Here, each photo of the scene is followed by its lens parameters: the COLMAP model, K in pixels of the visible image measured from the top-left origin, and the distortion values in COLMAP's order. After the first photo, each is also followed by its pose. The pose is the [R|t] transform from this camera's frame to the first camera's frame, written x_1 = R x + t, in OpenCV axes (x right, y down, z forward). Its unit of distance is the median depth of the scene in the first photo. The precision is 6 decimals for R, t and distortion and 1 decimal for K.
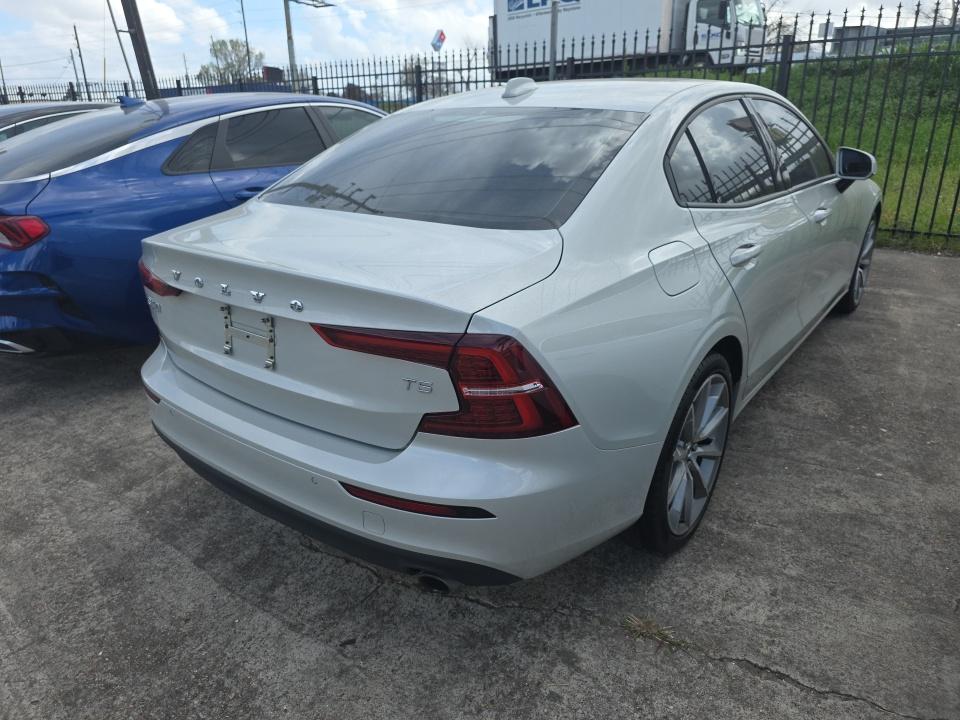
lens RADIAL K [[667.7, 0, 476.8], [0, 667.7, 356.9], [0, 0, 1]] dist [0.013794, -0.000260]
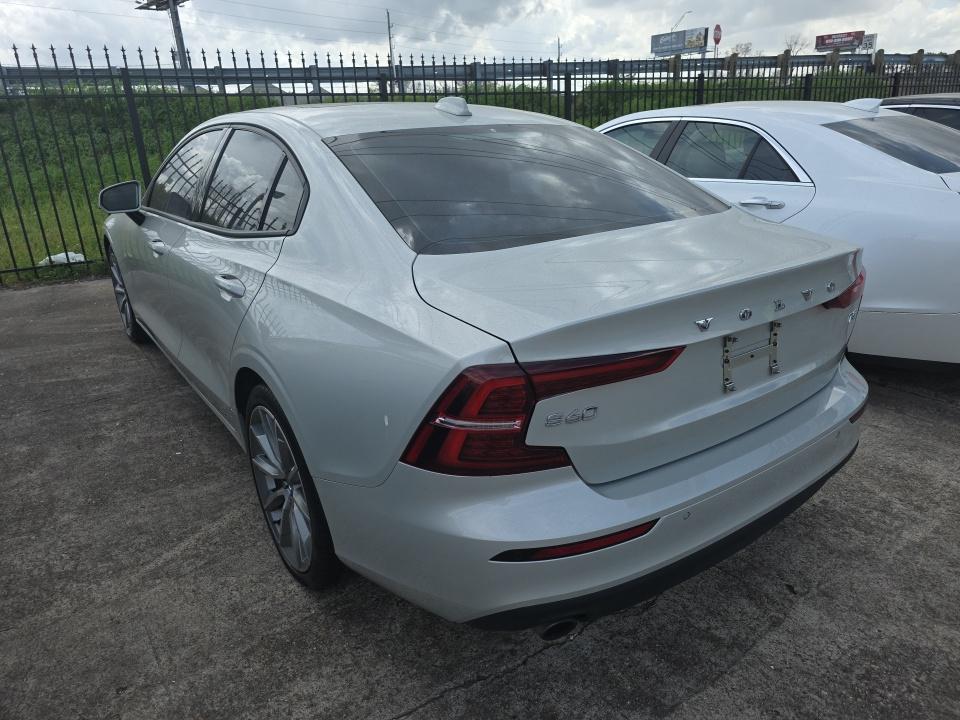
lens RADIAL K [[645.7, 0, 485.3], [0, 645.7, 362.4], [0, 0, 1]] dist [0.057556, -0.047929]
pose [[0.278121, -0.319753, 0.905763, -1.199440], [0.360850, 0.908678, 0.209980, -0.325451], [-0.890188, 0.268445, 0.368105, 0.955063]]
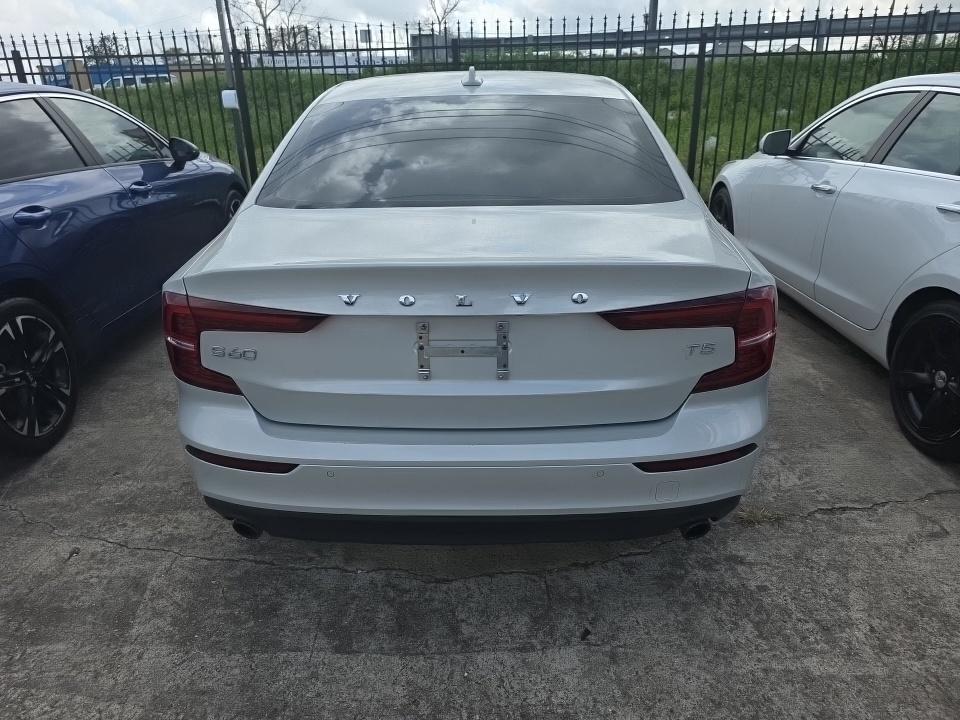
lens RADIAL K [[649.6, 0, 481.4], [0, 649.6, 379.5], [0, 0, 1]] dist [0.055799, -0.053506]
pose [[0.799070, -0.230864, 0.555147, -0.771003], [0.212086, 0.972220, 0.099036, -0.070230], [-0.562589, 0.038602, 0.825835, 0.270667]]
